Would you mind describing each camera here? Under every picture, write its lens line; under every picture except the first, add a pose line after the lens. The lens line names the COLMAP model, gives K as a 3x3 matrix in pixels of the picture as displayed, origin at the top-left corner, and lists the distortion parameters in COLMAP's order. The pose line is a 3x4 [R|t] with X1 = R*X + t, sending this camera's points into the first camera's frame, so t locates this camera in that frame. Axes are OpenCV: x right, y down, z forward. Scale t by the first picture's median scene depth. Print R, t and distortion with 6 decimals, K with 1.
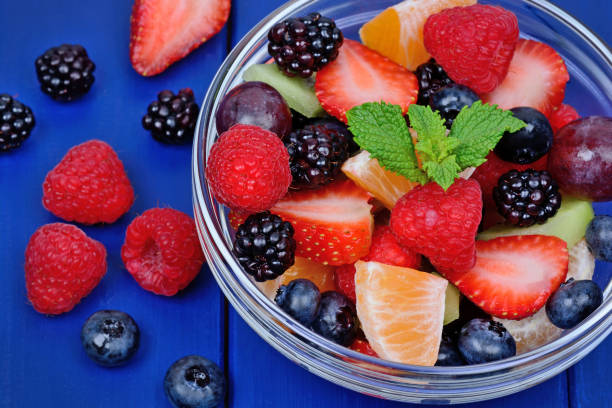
lens RADIAL K [[2740.4, 0, 305.5], [0, 2740.4, 205.1], [0, 0, 1]] dist [-0.388662, 0.000000]
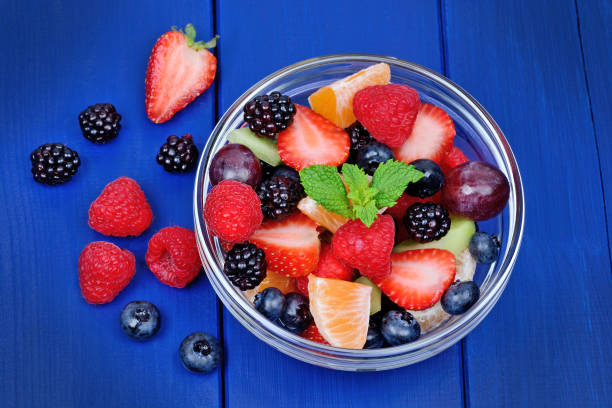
lens RADIAL K [[2740.4, 0, 306.6], [0, 2740.4, 204.1], [0, 0, 1]] dist [-0.388662, 0.000000]
pose [[0.999576, -0.029118, -0.000638, 0.018837], [0.028998, 0.992950, 0.114933, -0.178892], [-0.002714, -0.114903, 0.993373, -0.428490]]
